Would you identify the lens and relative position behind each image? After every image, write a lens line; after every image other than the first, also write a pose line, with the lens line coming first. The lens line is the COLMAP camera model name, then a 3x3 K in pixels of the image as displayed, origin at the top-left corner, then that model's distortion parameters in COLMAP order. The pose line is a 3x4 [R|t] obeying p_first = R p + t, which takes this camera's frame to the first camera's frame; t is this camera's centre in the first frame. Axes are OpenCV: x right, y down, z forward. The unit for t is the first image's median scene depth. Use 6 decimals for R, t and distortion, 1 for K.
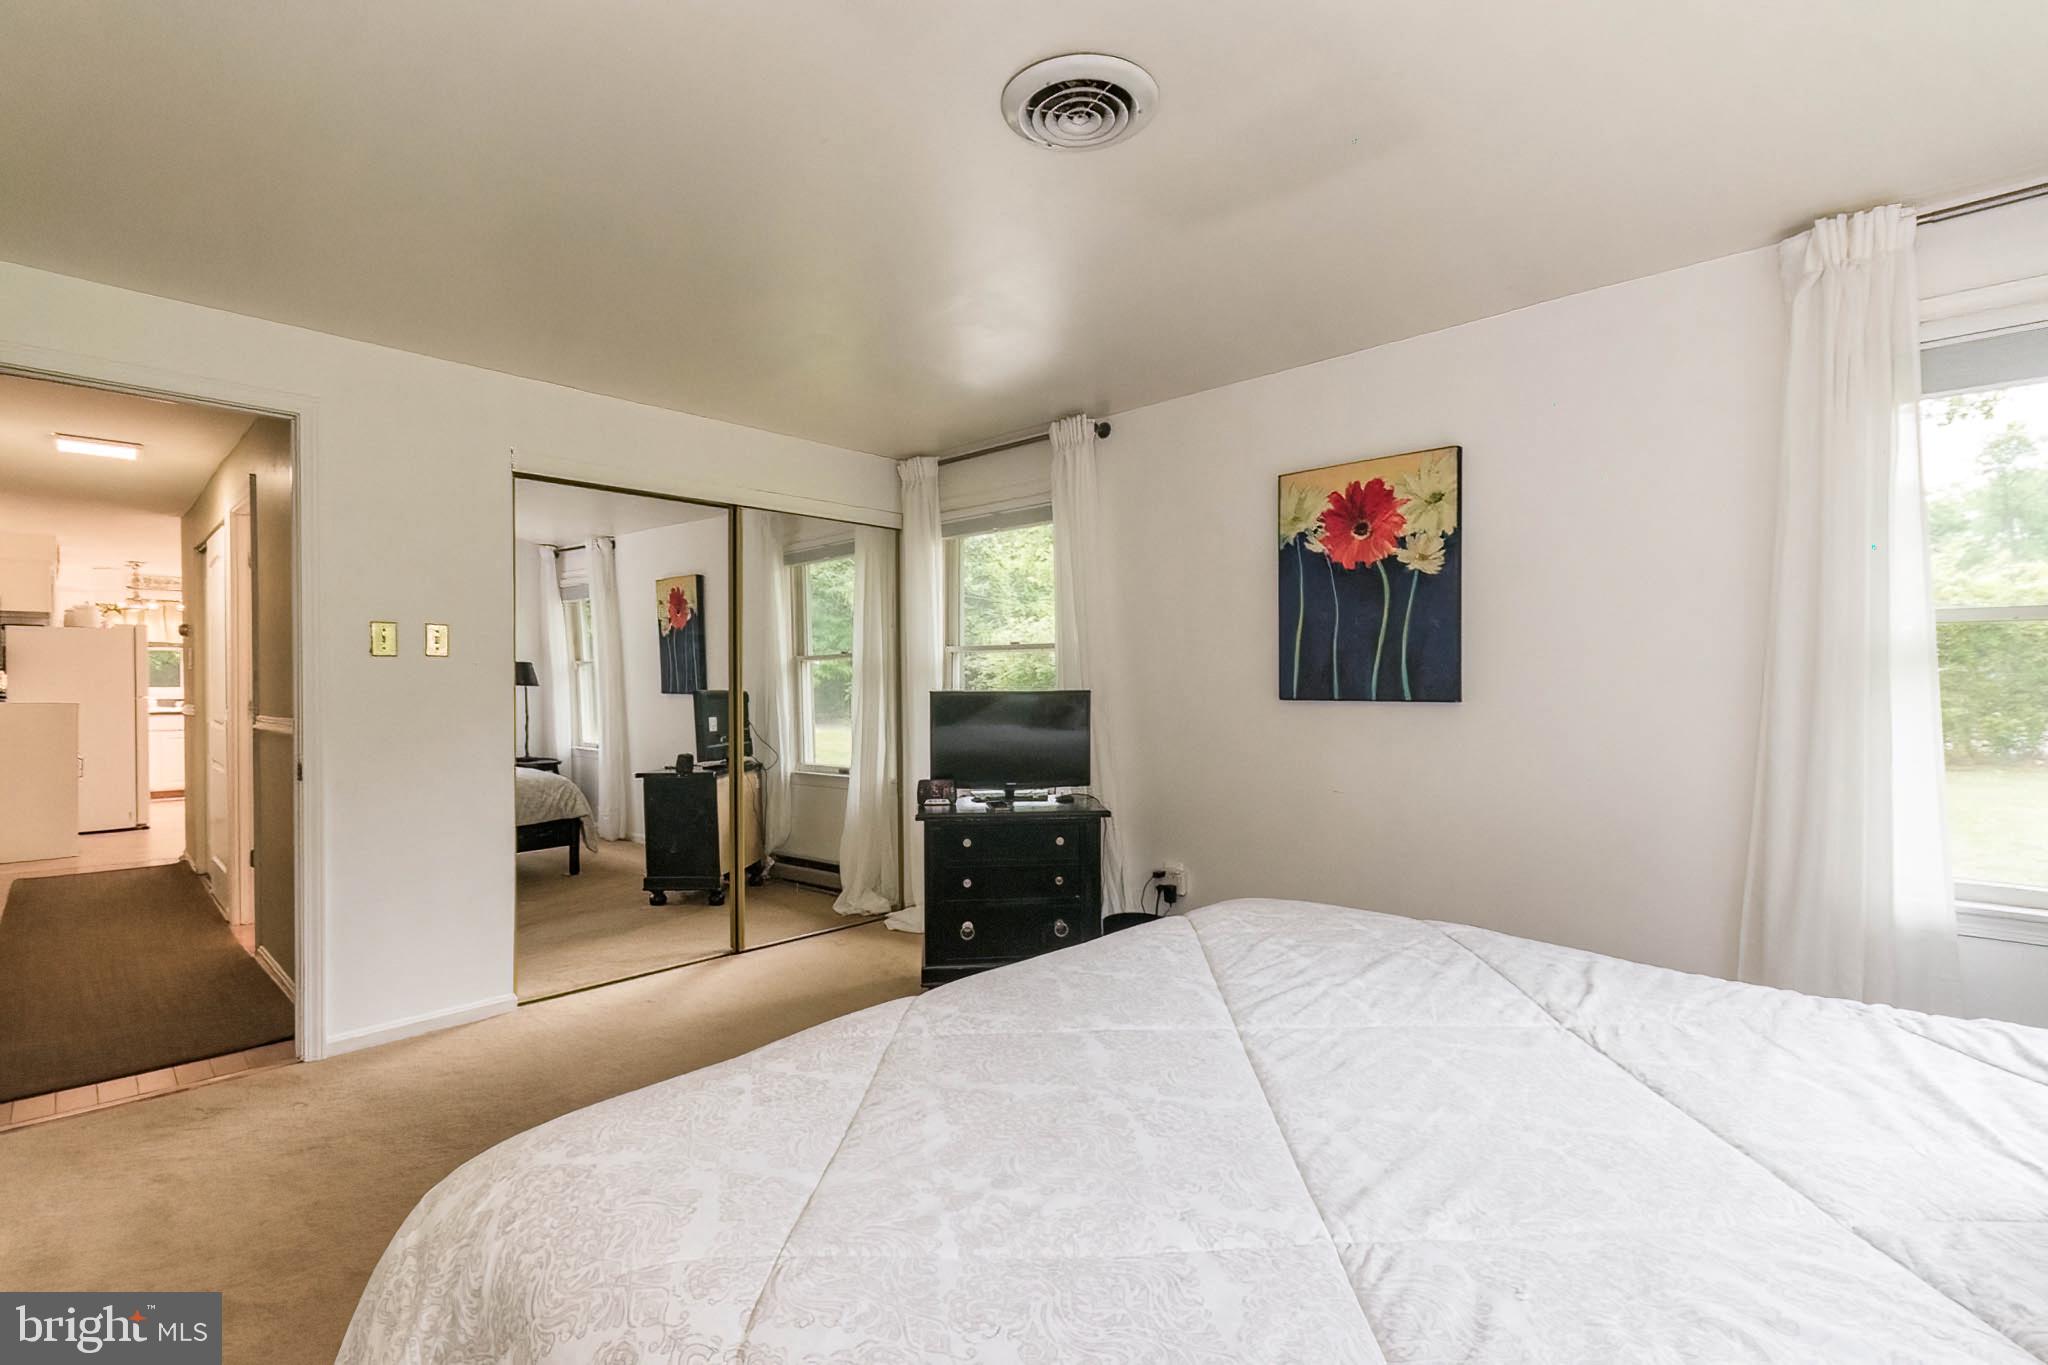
lens RADIAL K [[906.3, 0, 1012.9], [0, 906.3, 679.9], [0, 0, 1]] dist [0.009739, -0.000123]
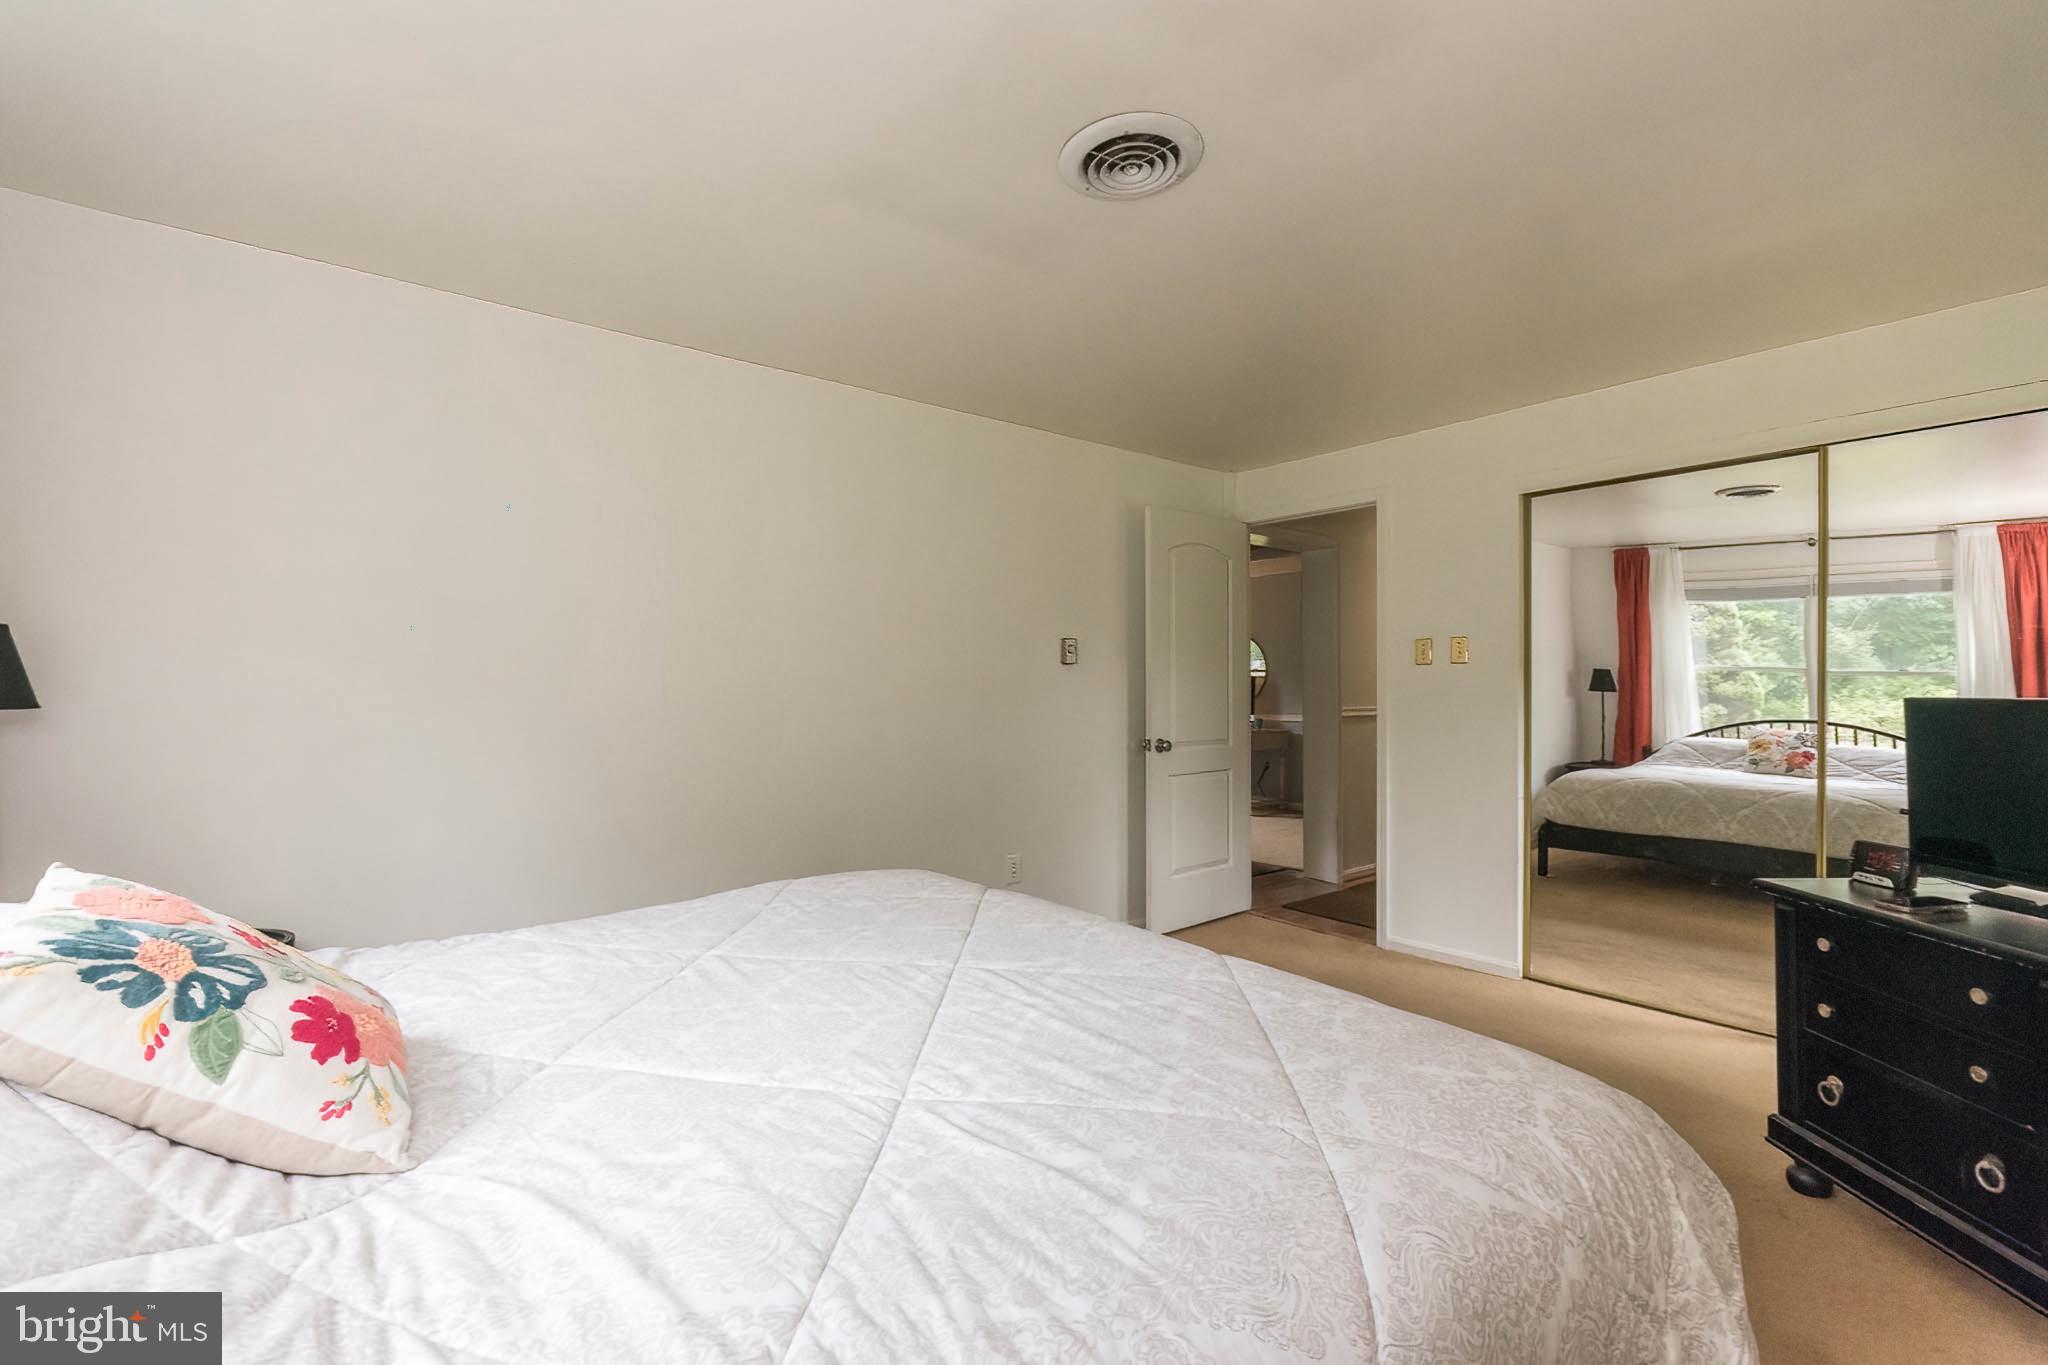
lens RADIAL K [[906.3, 0, 1018.3], [0, 906.3, 683.6], [0, 0, 1]] dist [0.009739, -0.000123]
pose [[-0.140069, -0.004938, -0.990129, 1.235792], [0.007638, 0.999952, -0.006068, 0.007798], [0.990112, -0.008412, -0.140024, 1.073054]]
